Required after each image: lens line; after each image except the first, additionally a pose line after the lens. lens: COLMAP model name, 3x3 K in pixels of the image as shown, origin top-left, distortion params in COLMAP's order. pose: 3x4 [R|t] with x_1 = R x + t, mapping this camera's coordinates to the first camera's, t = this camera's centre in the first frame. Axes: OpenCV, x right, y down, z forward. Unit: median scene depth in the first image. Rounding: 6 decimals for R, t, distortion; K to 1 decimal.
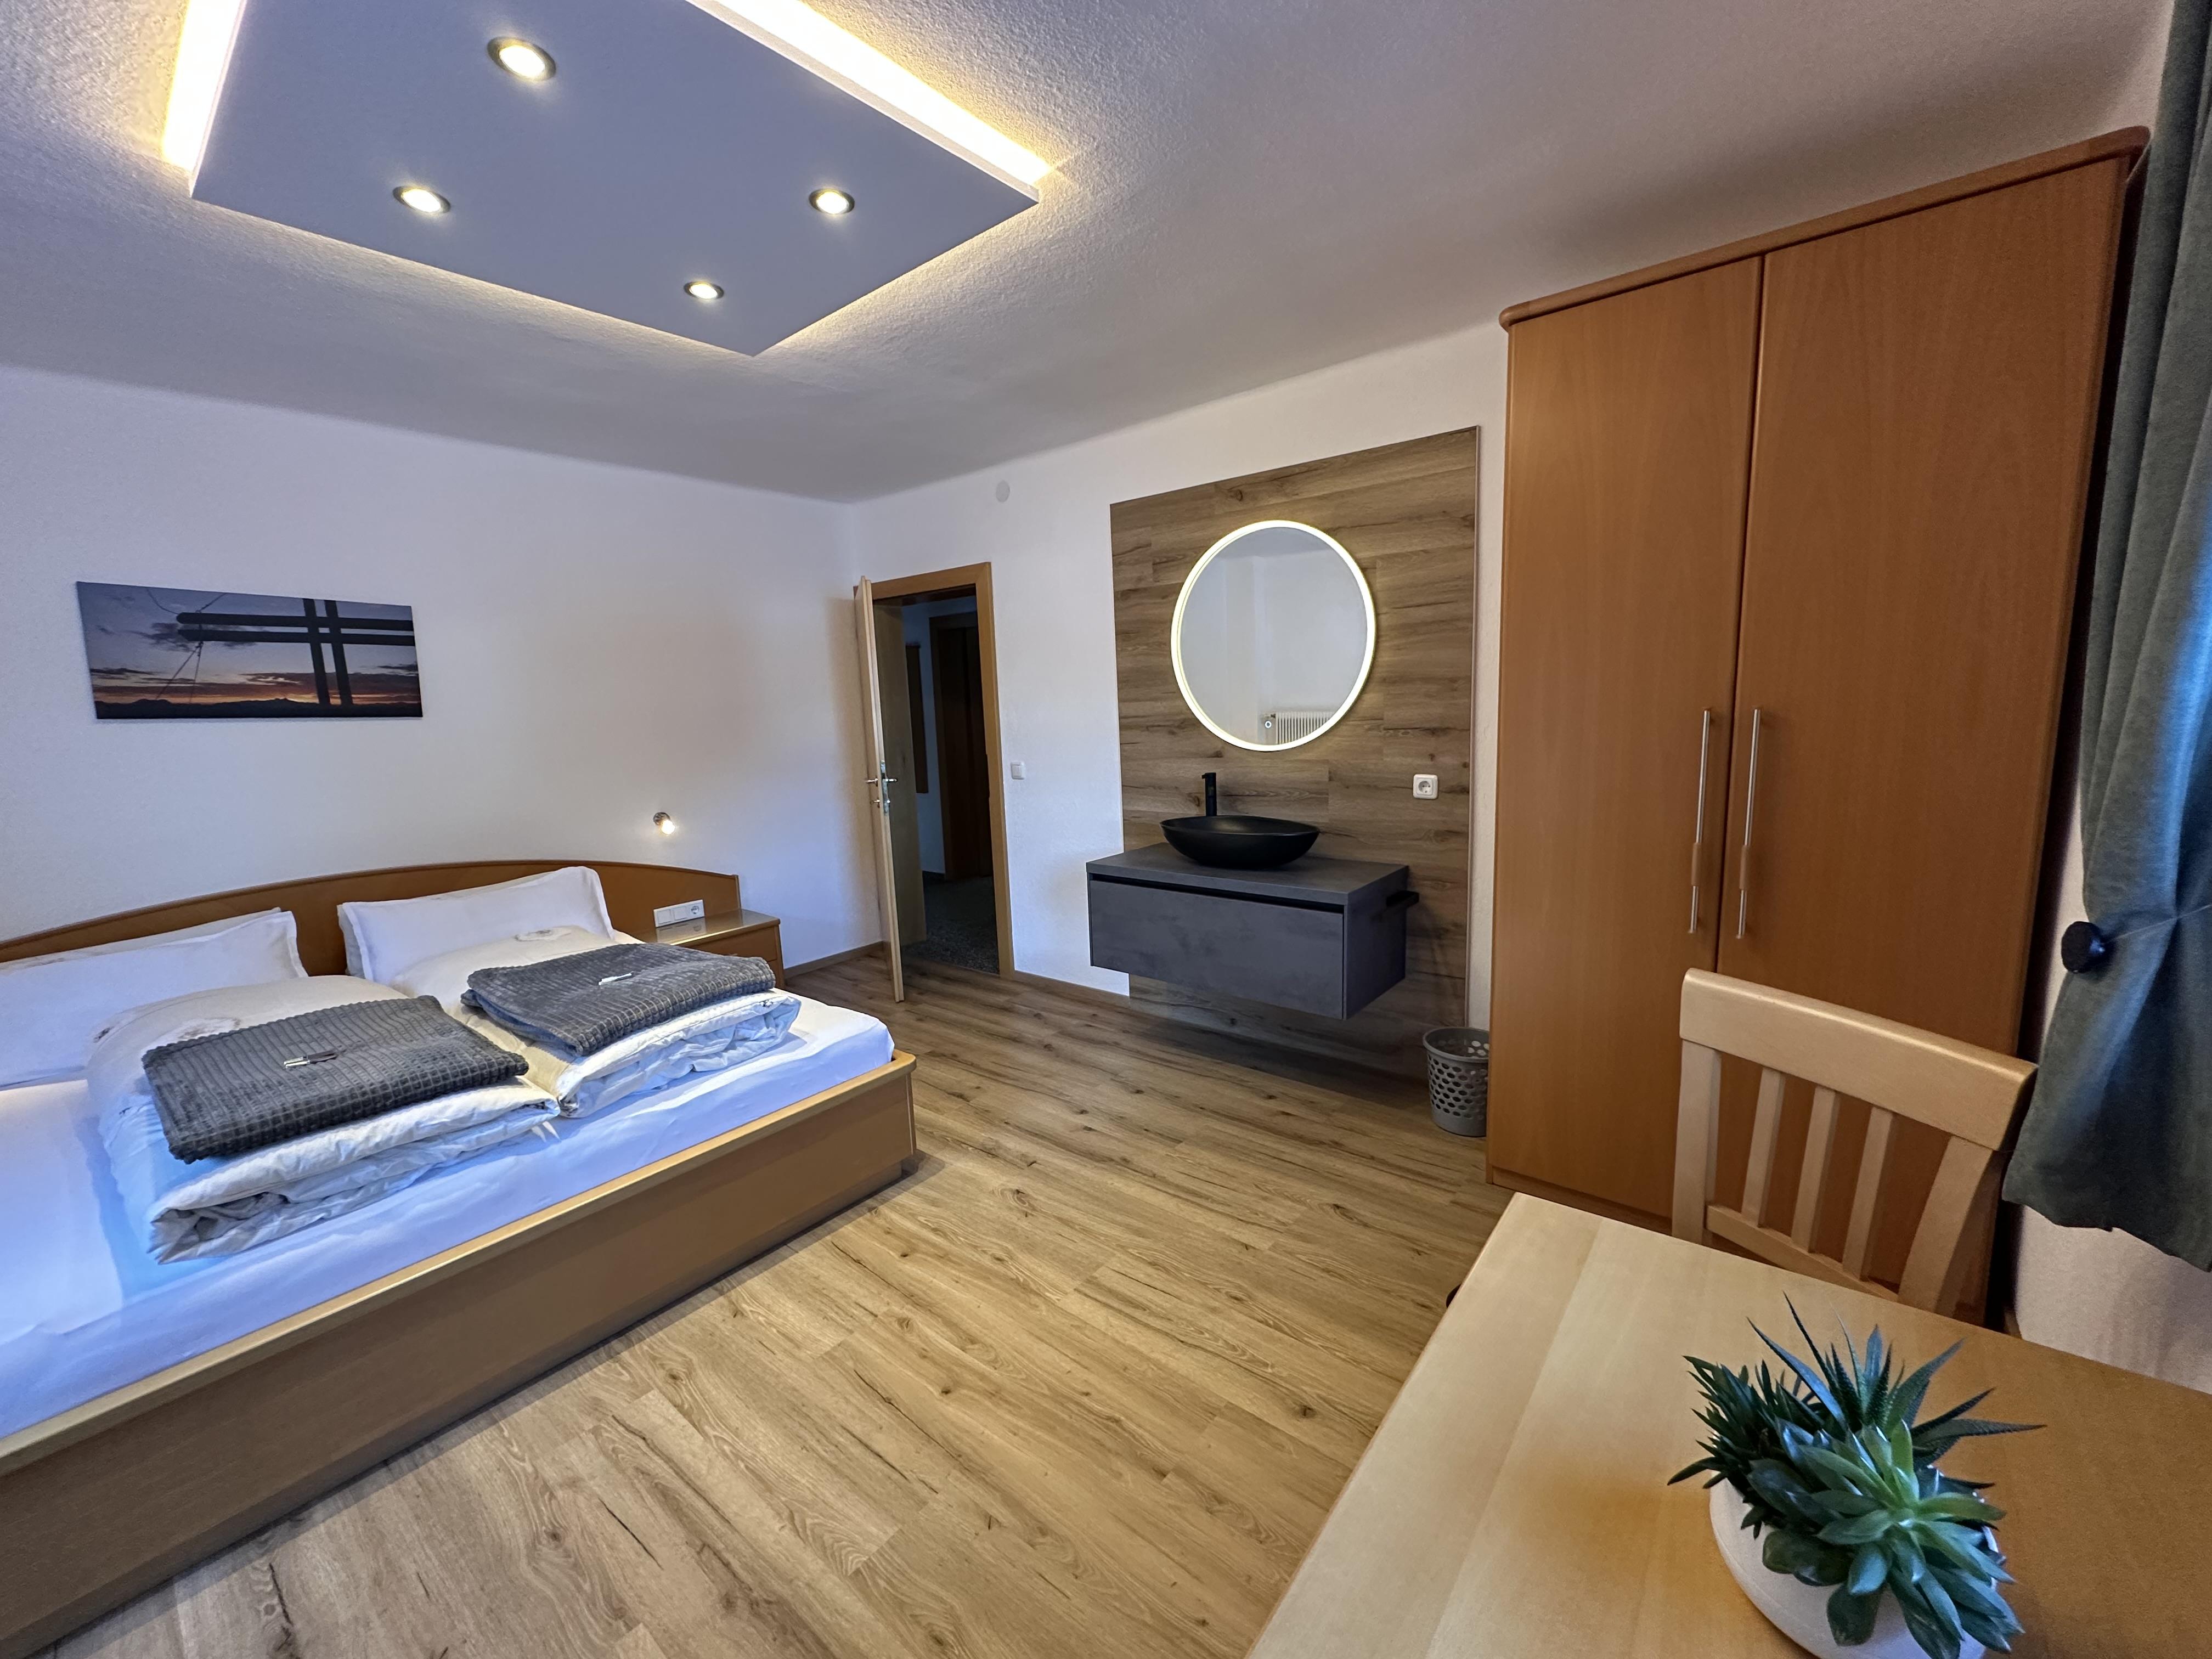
lens RADIAL K [[868.5, 0, 1106.0], [0, 868.5, 829.5], [0, 0, 1]] dist [-0.000027, 0.000001]
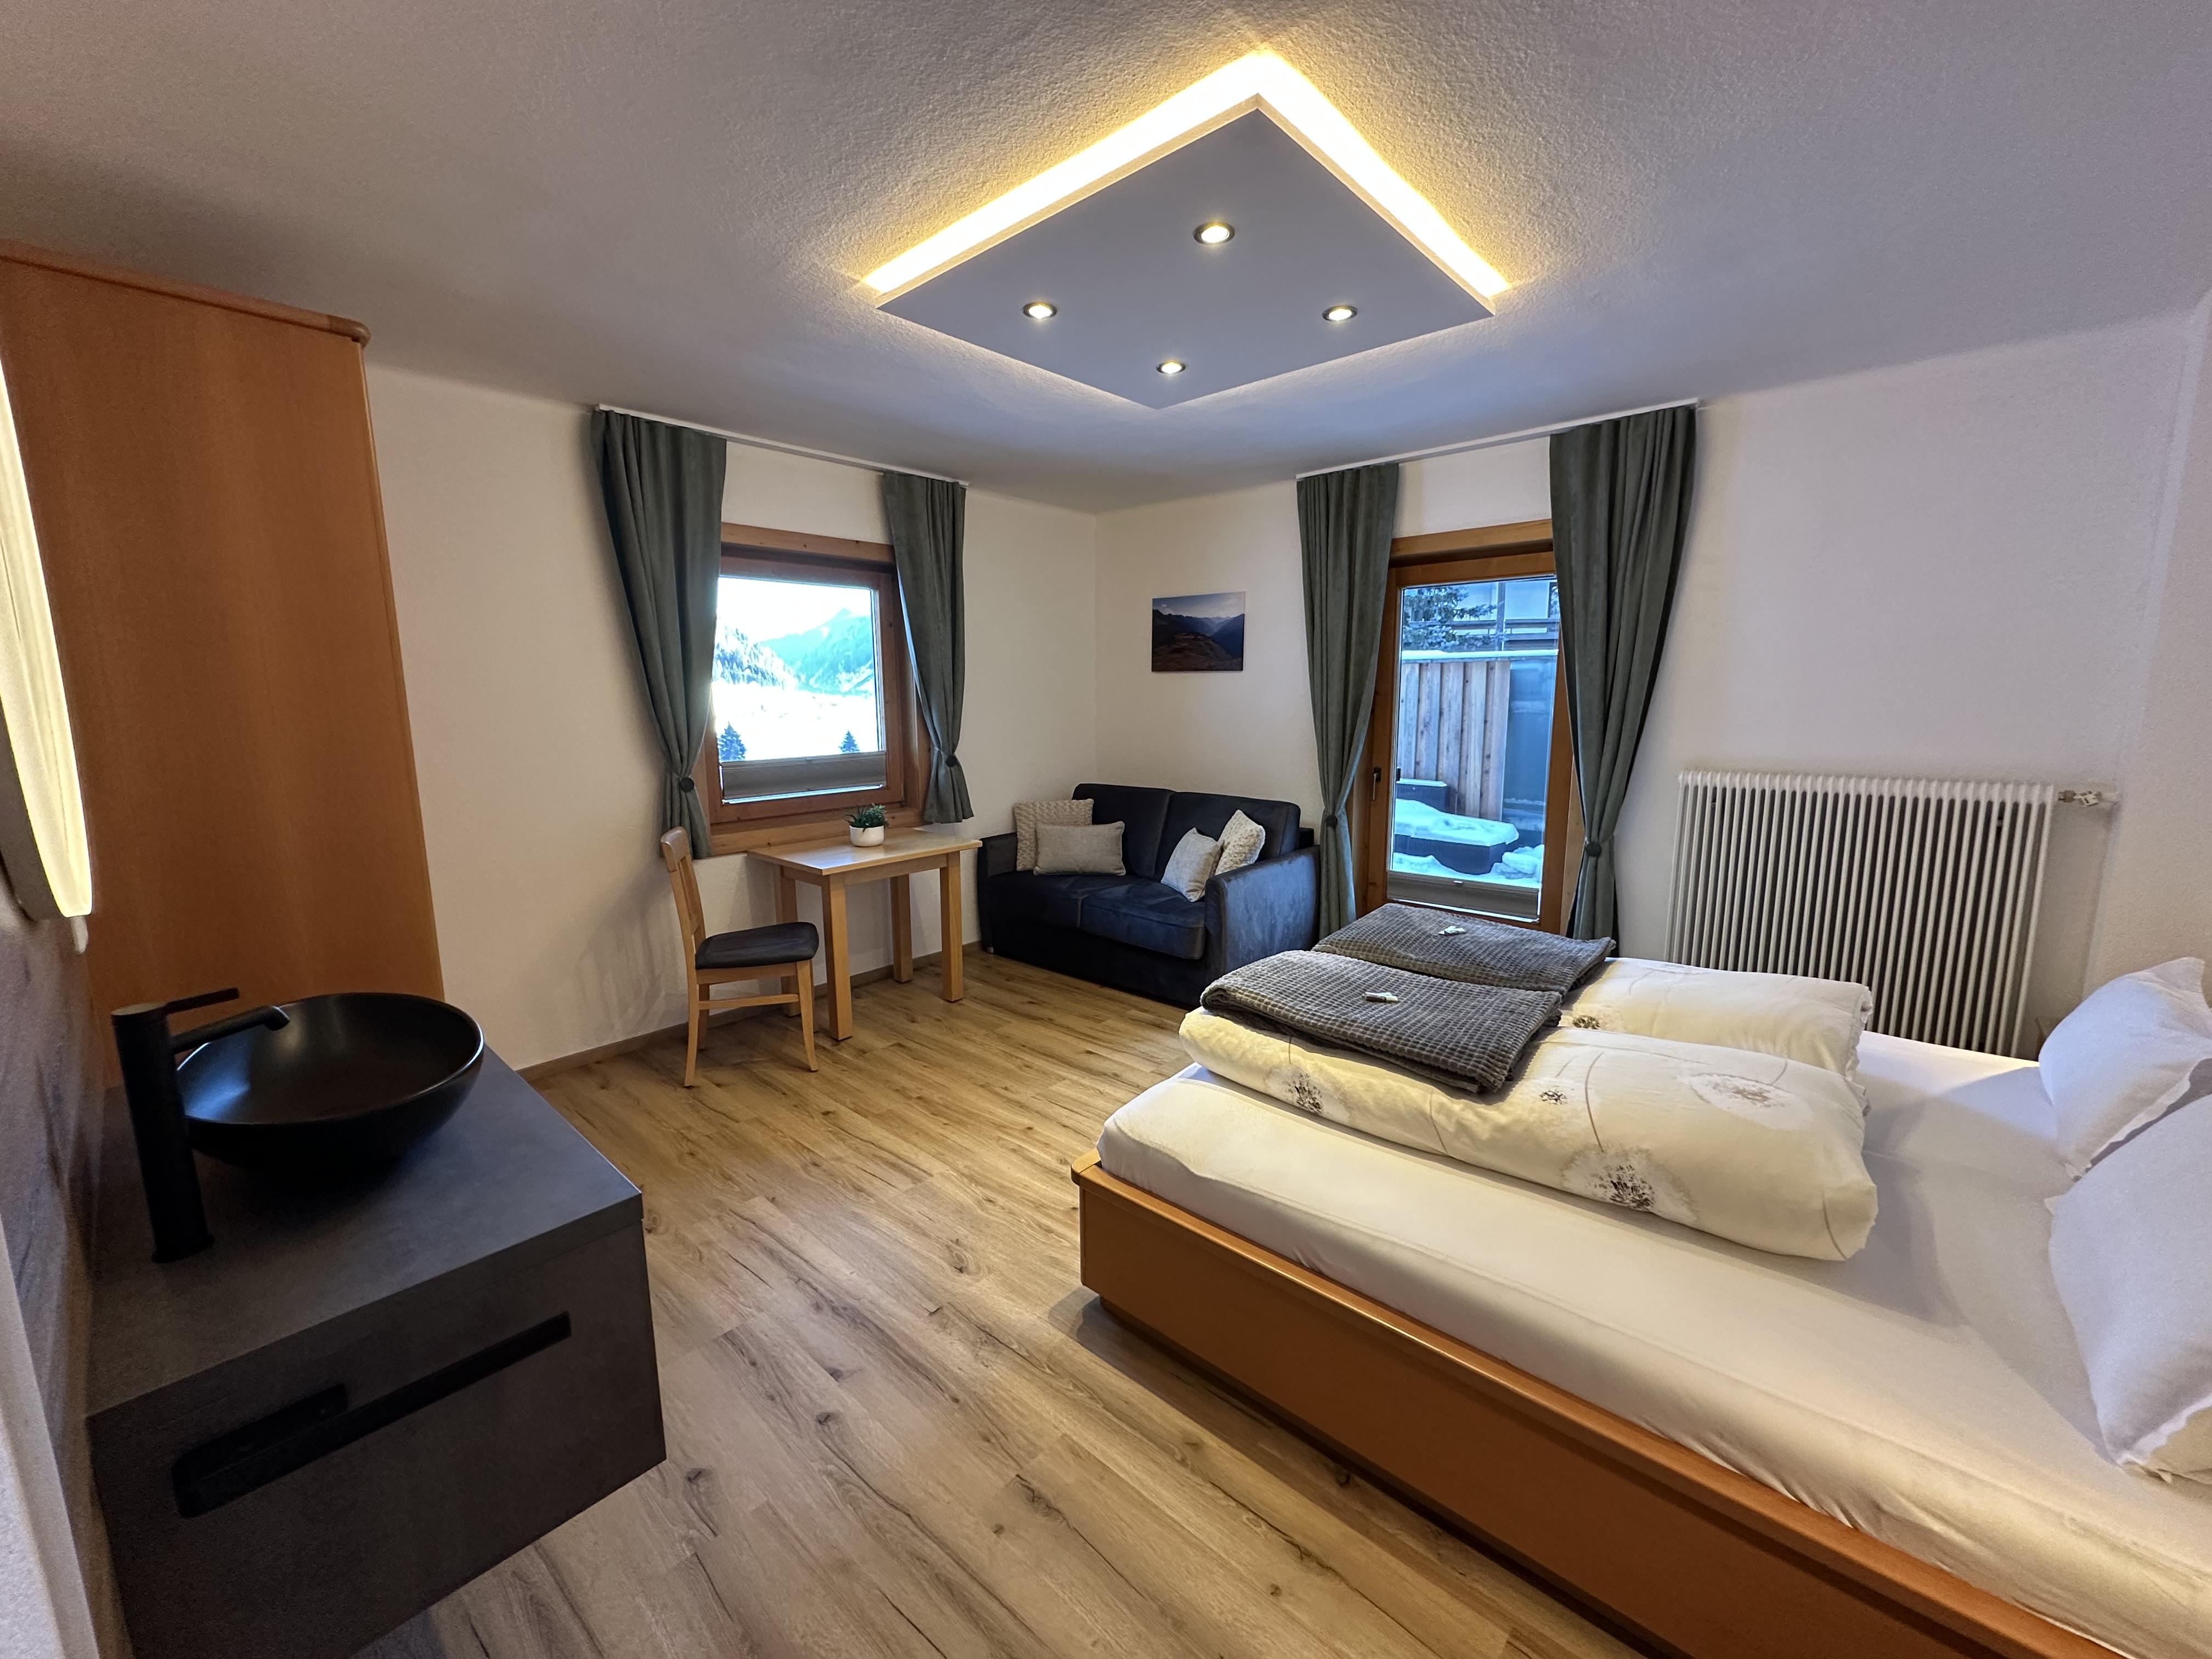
lens RADIAL K [[883.1, 0, 1102.9], [0, 883.1, 826.9], [0, 0, 1]] dist [-0.000199, -0.000042]
pose [[-0.997127, 0.041877, 0.063123, -0.272920], [0.058883, 0.952722, 0.298083, -0.227426], [-0.047656, 0.300943, -0.952451, 1.461351]]
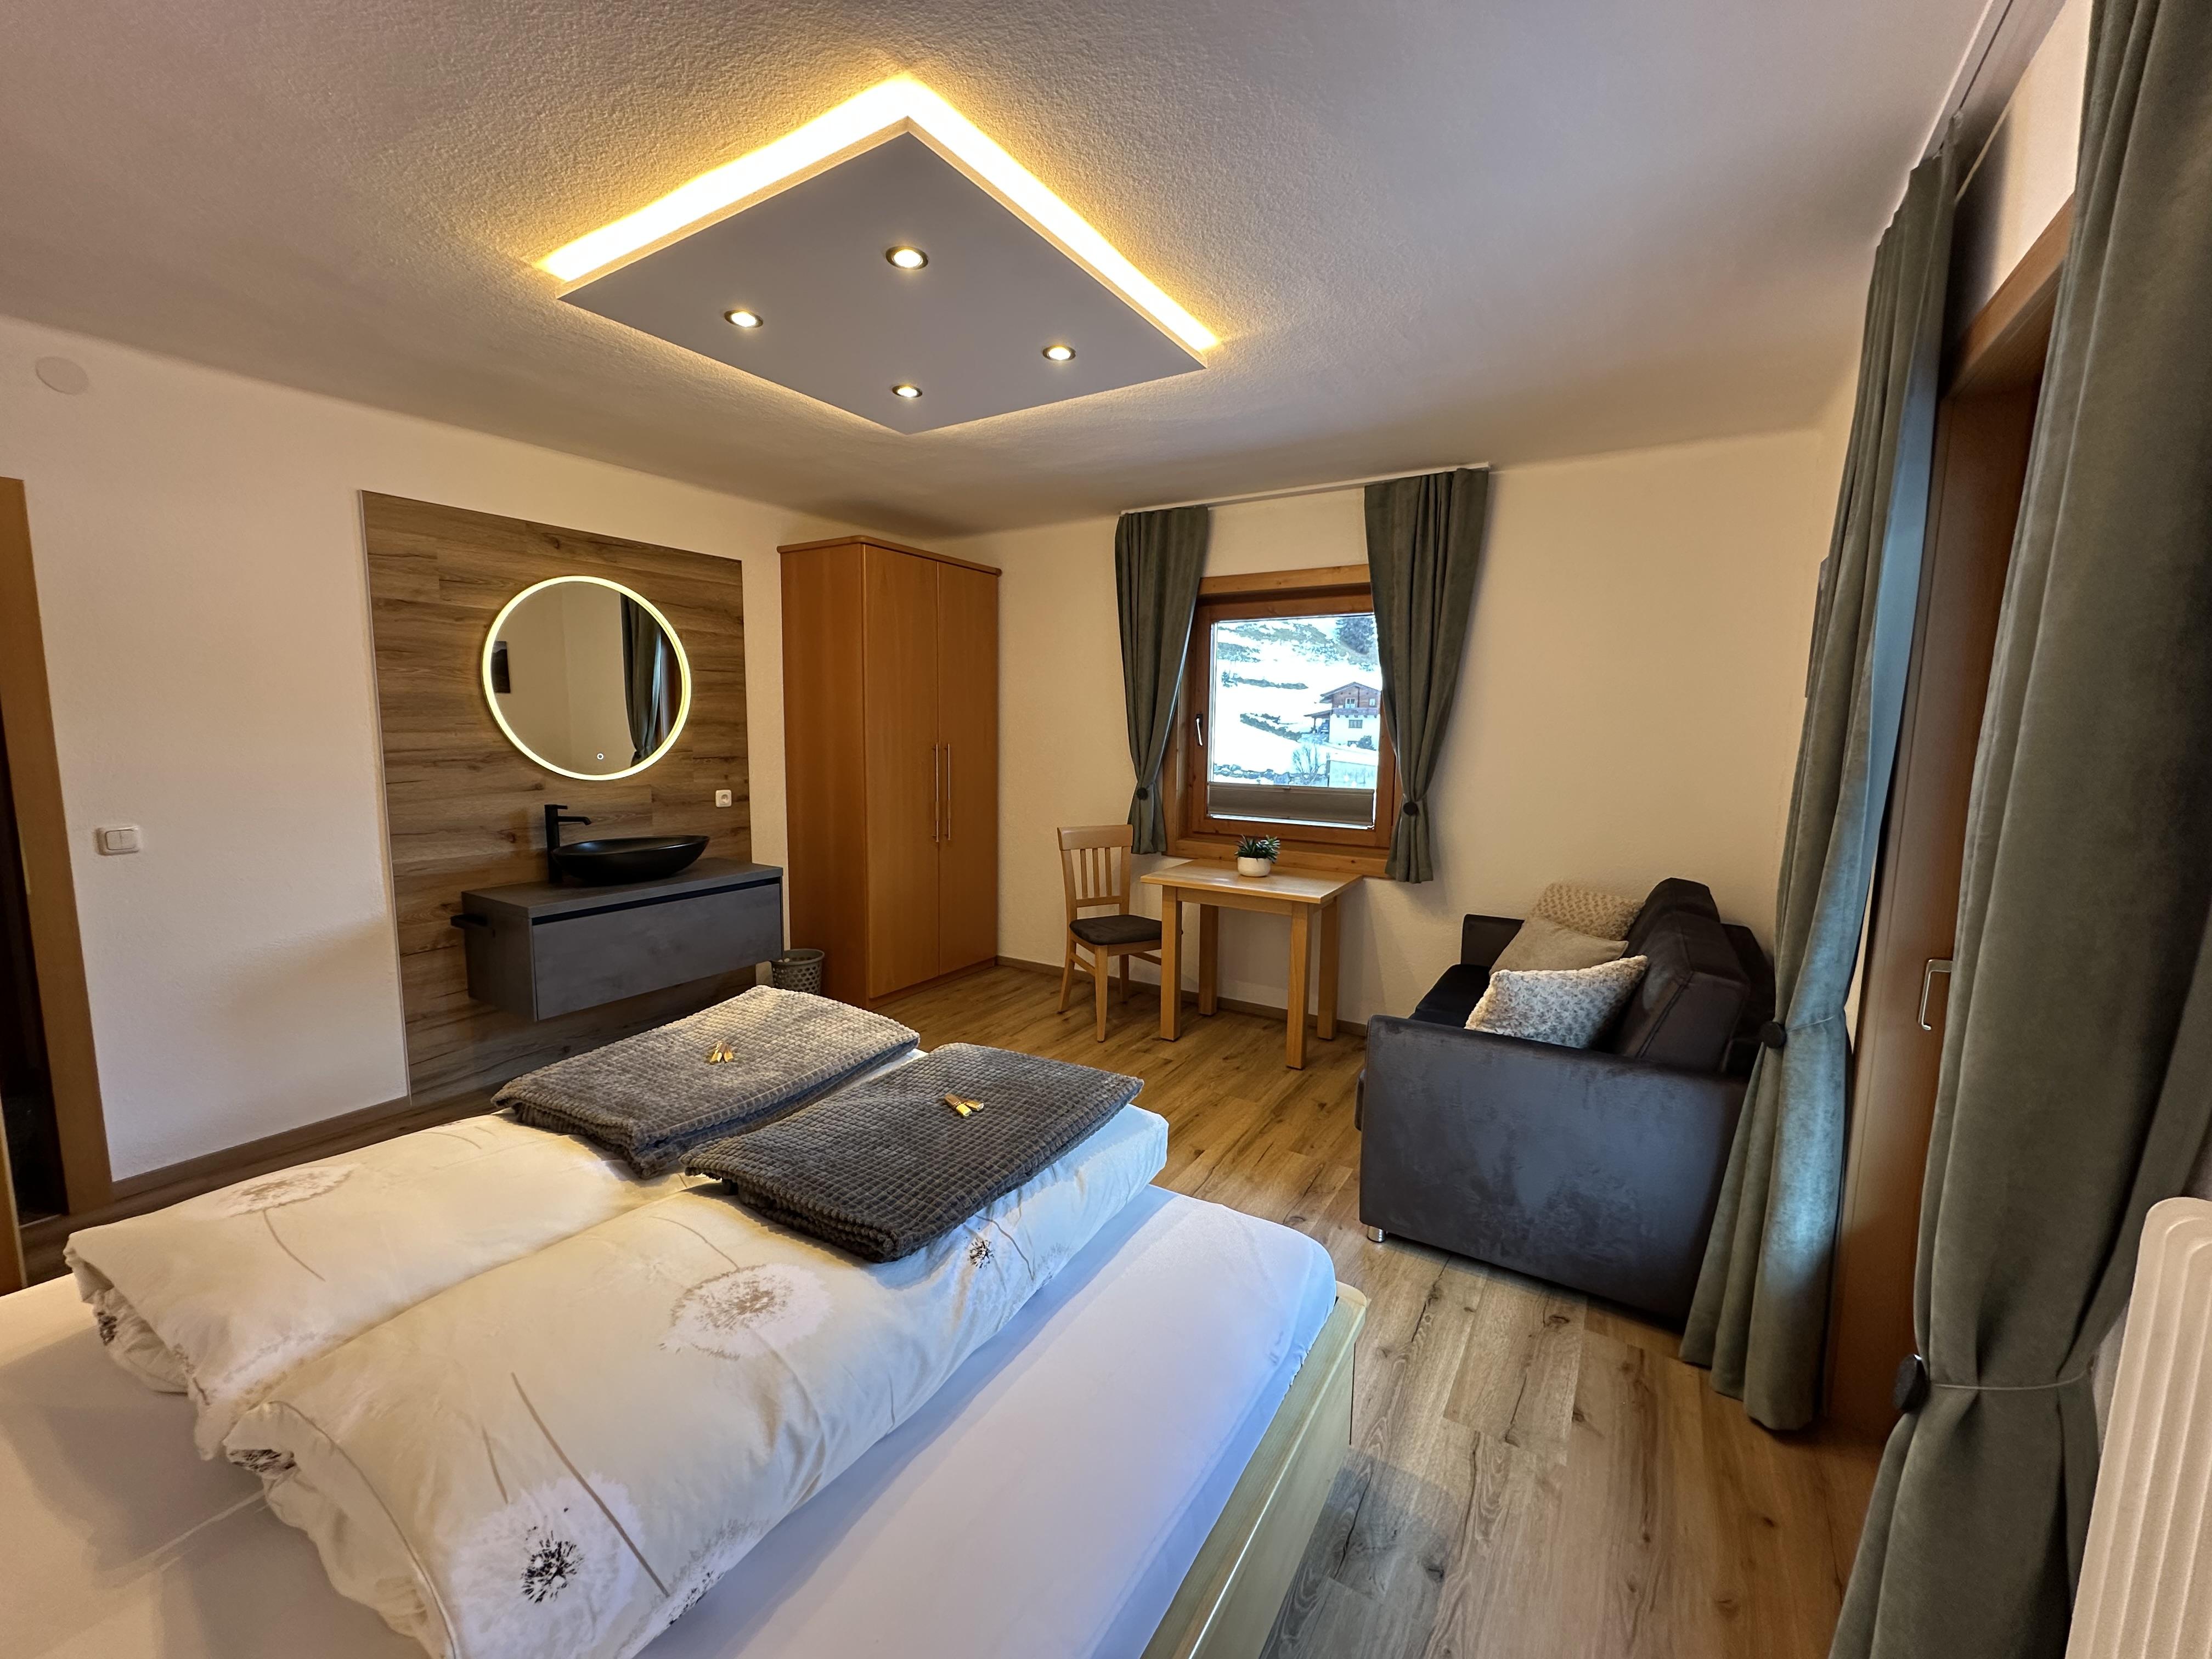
lens RADIAL K [[883.1, 0, 1102.9], [0, 883.1, 826.9], [0, 0, 1]] dist [-0.000199, -0.000042]
pose [[-0.116824, -0.079831, 0.989939, -1.134465], [0.141583, 0.985245, 0.096160, -0.055181], [-0.983009, 0.151392, -0.103797, 0.555272]]
